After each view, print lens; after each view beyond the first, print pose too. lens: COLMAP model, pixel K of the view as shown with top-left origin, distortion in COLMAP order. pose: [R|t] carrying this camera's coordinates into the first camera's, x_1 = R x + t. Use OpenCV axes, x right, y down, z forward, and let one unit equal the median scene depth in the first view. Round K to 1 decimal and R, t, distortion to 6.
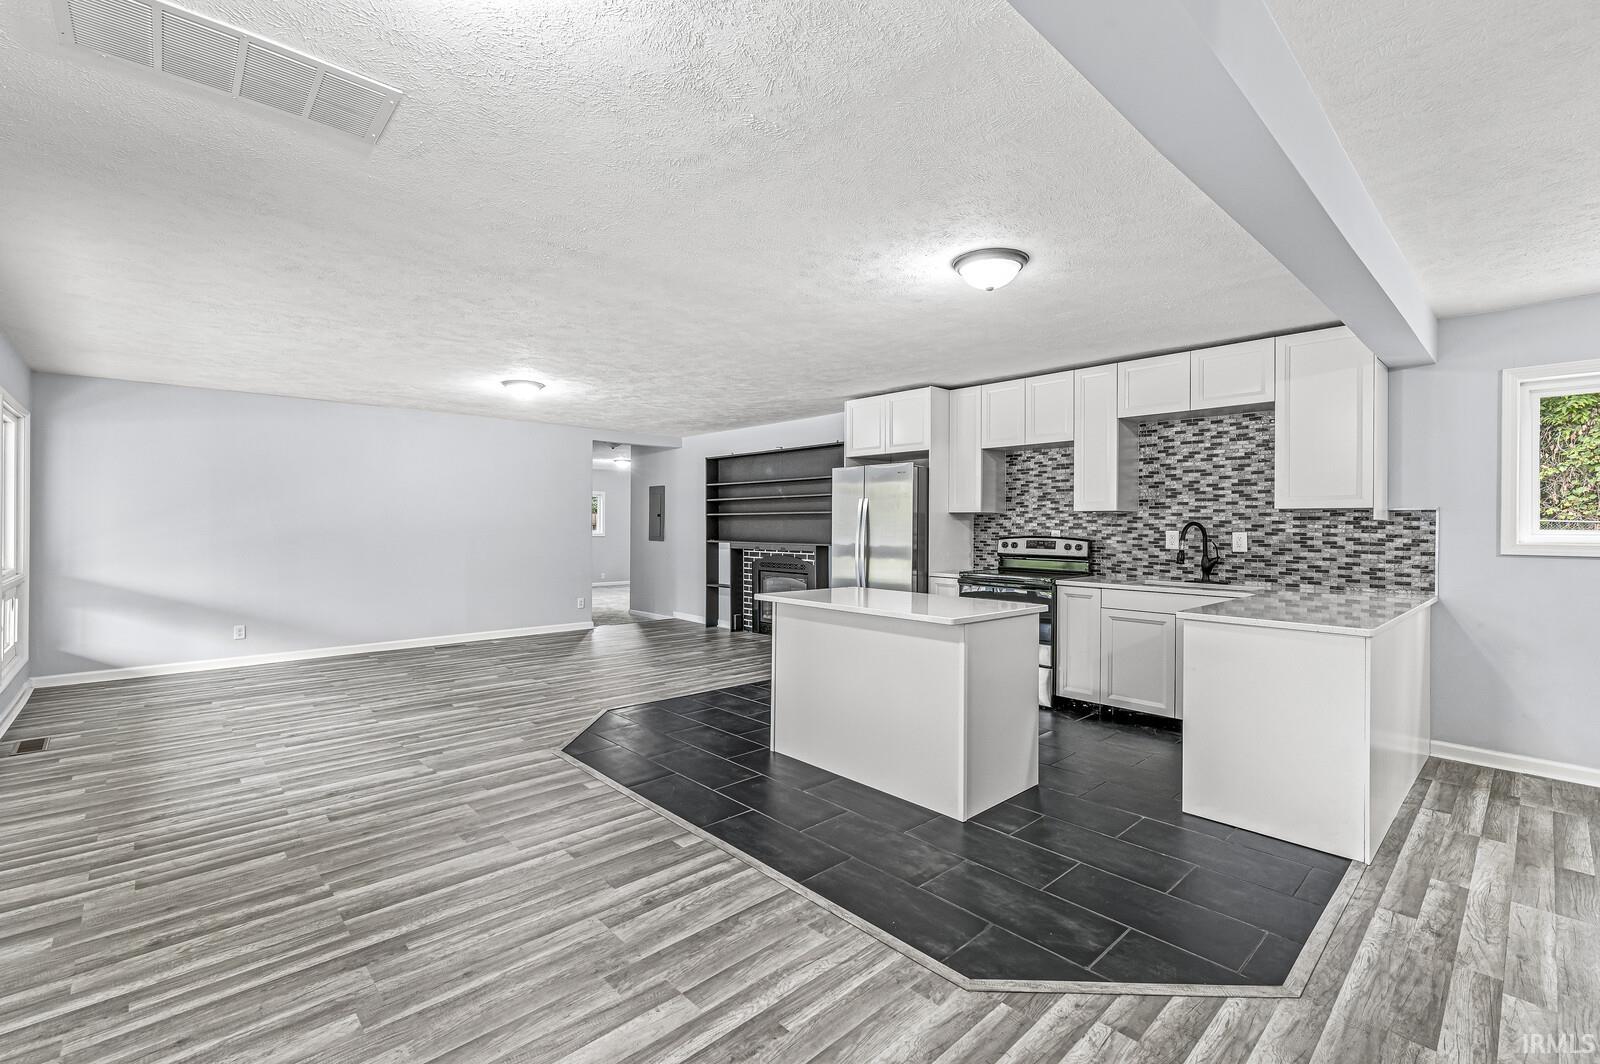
lens RADIAL K [[696.1, 0, 799.1], [0, 696.1, 526.7], [0, 0, 1]] dist [0.000256, -0.000175]
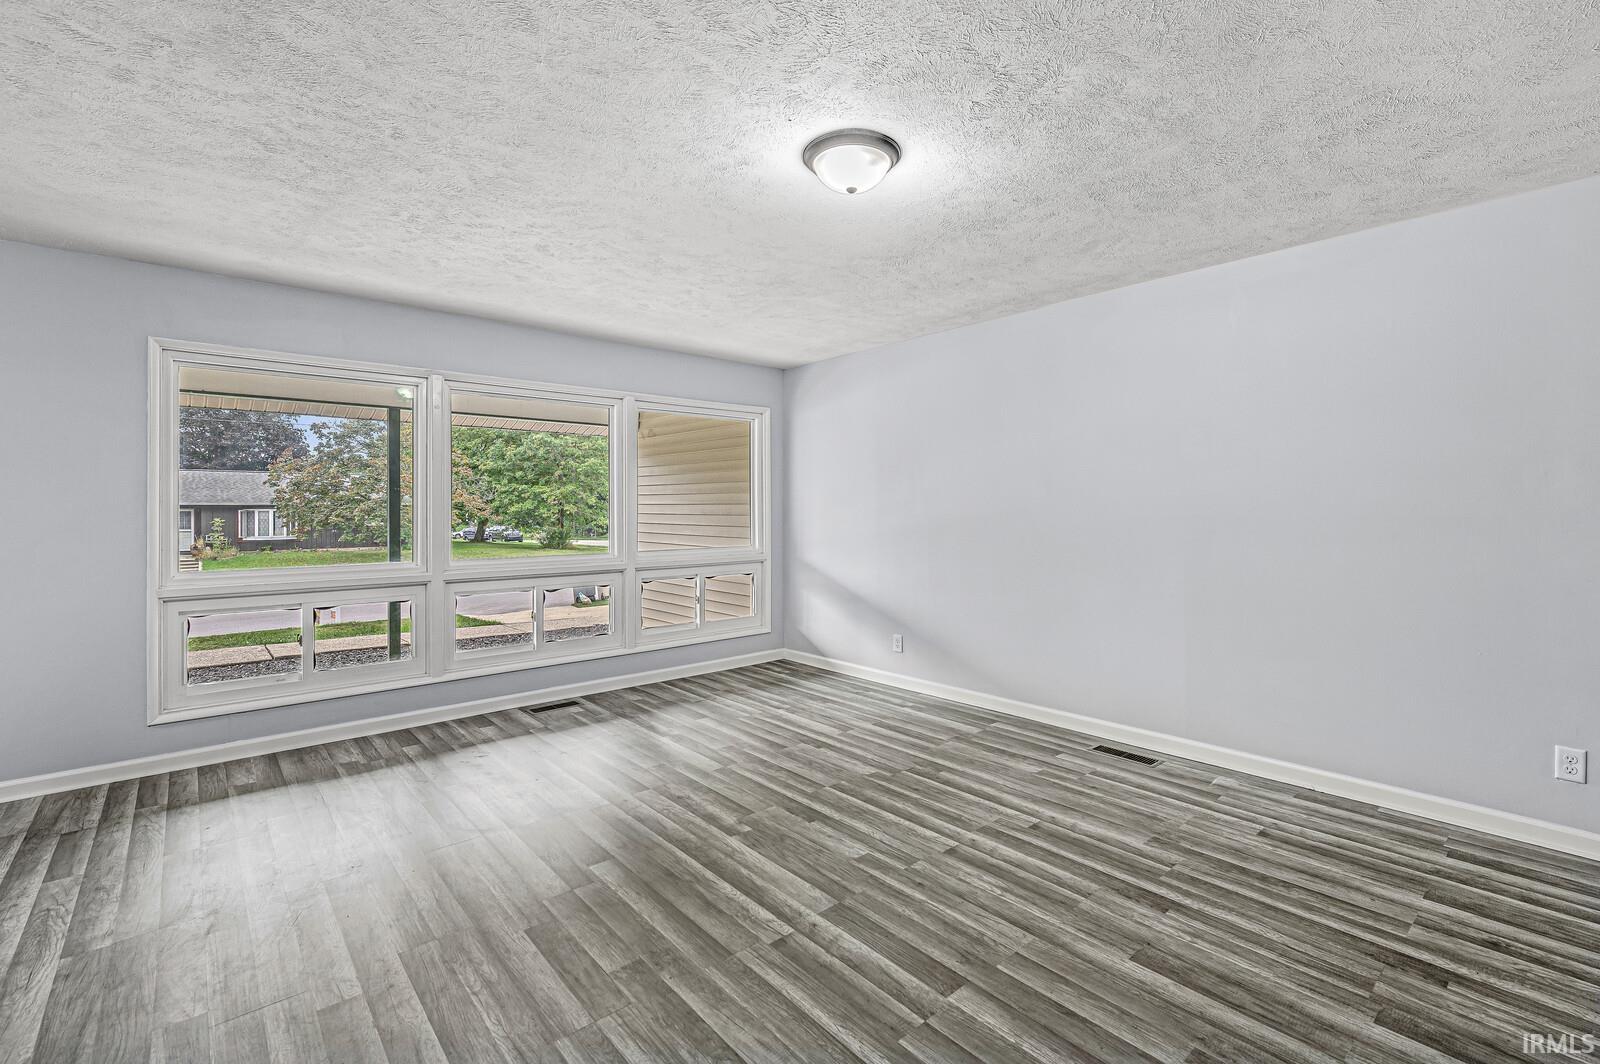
lens RADIAL K [[702.9, 0, 797.2], [0, 702.9, 508.6], [0, 0, 1]] dist [0.001765, -0.000052]
pose [[-0.038721, -0.004155, -0.999241, 0.010666], [-0.000280, 0.999991, -0.004147, 0.000386], [0.999250, 0.000119, -0.038722, 1.236951]]
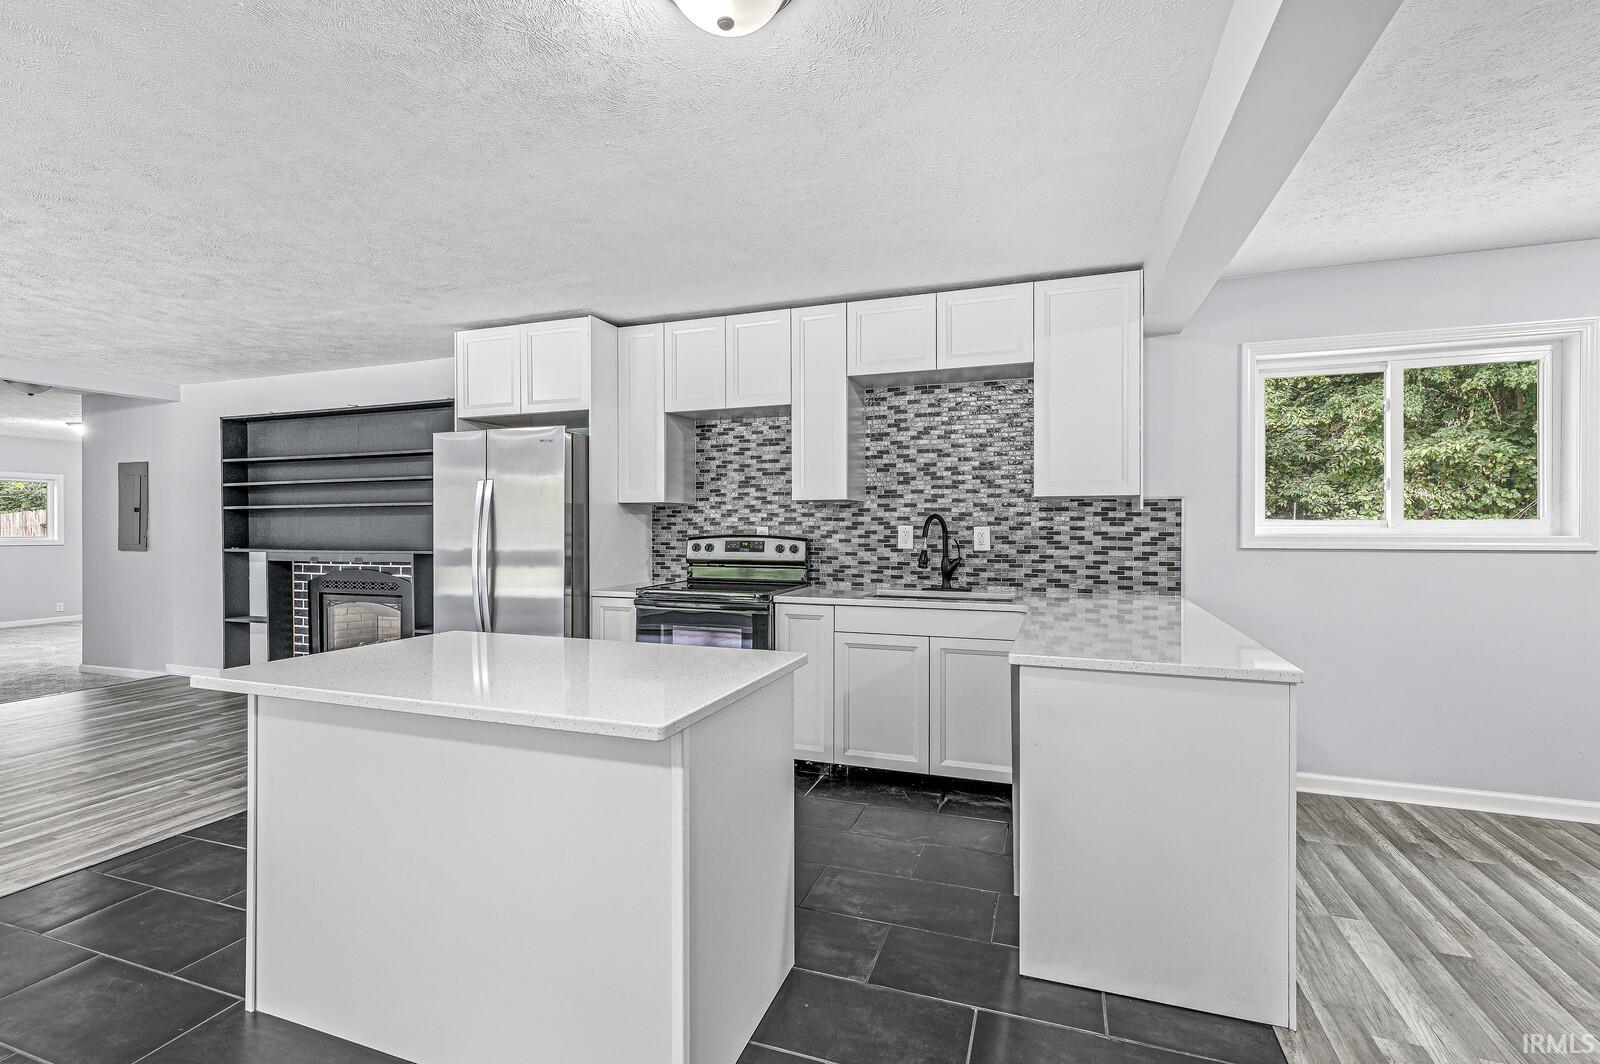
lens RADIAL K [[713.2, 0, 800.0], [0, 713.2, 532.0], [0, 0, 1]] dist [0.002166, -0.000138]
pose [[0.886894, -0.011220, 0.461836, 0.057975], [0.007700, 0.999925, 0.009506, 0.004612], [-0.461908, -0.004874, 0.886914, 0.355012]]
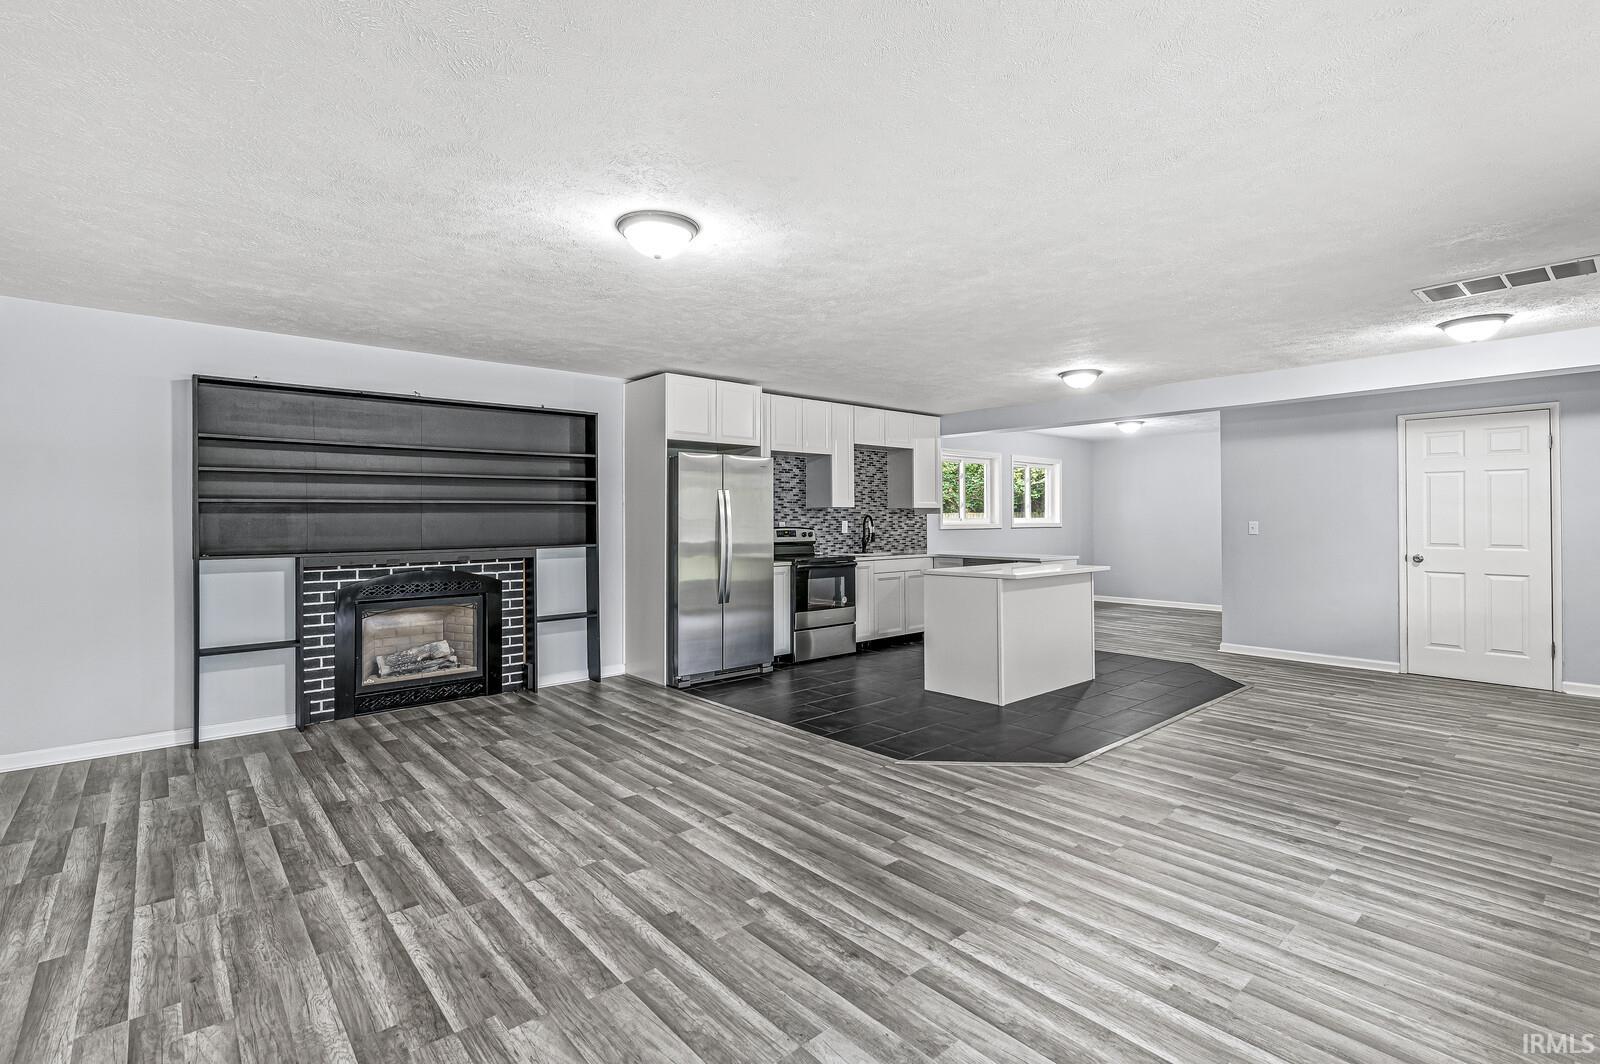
lens RADIAL K [[738.8, 0, 790.2], [0, 738.8, 510.1], [0, 0, 1]] dist [0.003025, 0.000321]
pose [[0.036948, 0.006055, 0.999299, -1.129372], [0.007805, 0.999949, -0.006348, -0.008865], [-0.999287, 0.008035, 0.036899, 1.120560]]
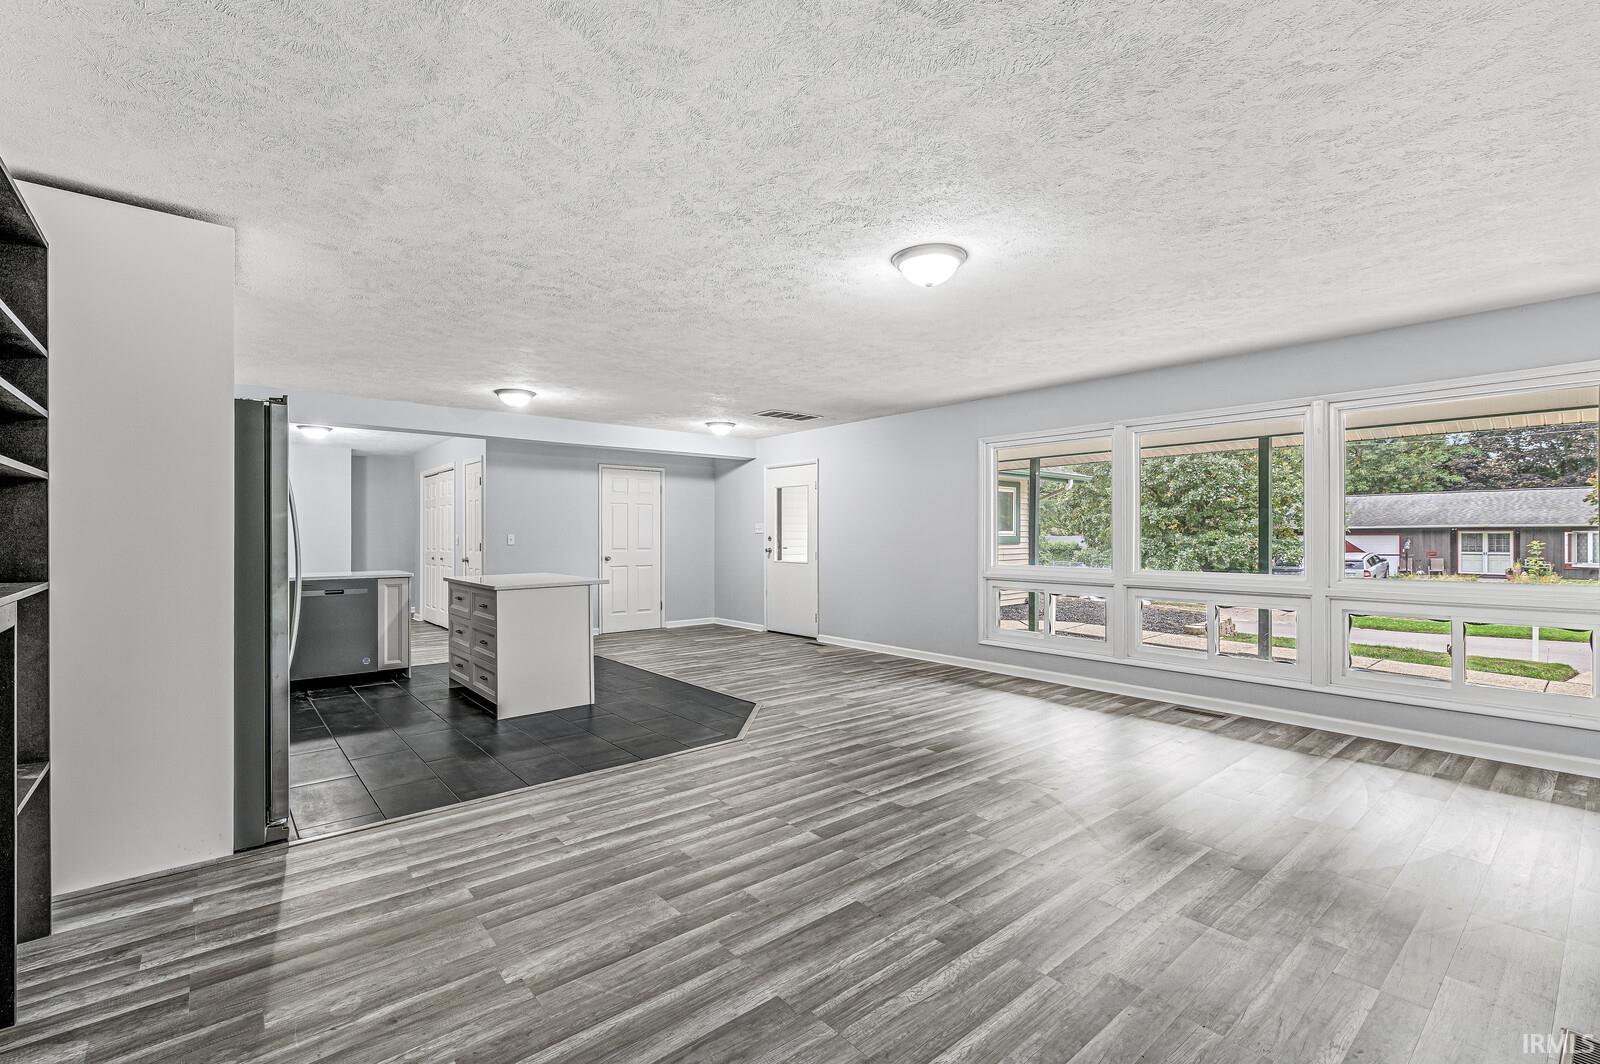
lens RADIAL K [[699.3, 0, 800.0], [0, 699.3, 532.0], [0, 0, 1]] dist [-0.000747, -0.000345]
pose [[-0.998922, -0.002385, 0.046354, -0.407300], [-0.002401, 0.999997, -0.000281, 0.004520], [-0.046353, -0.000392, -0.998925, 1.930767]]
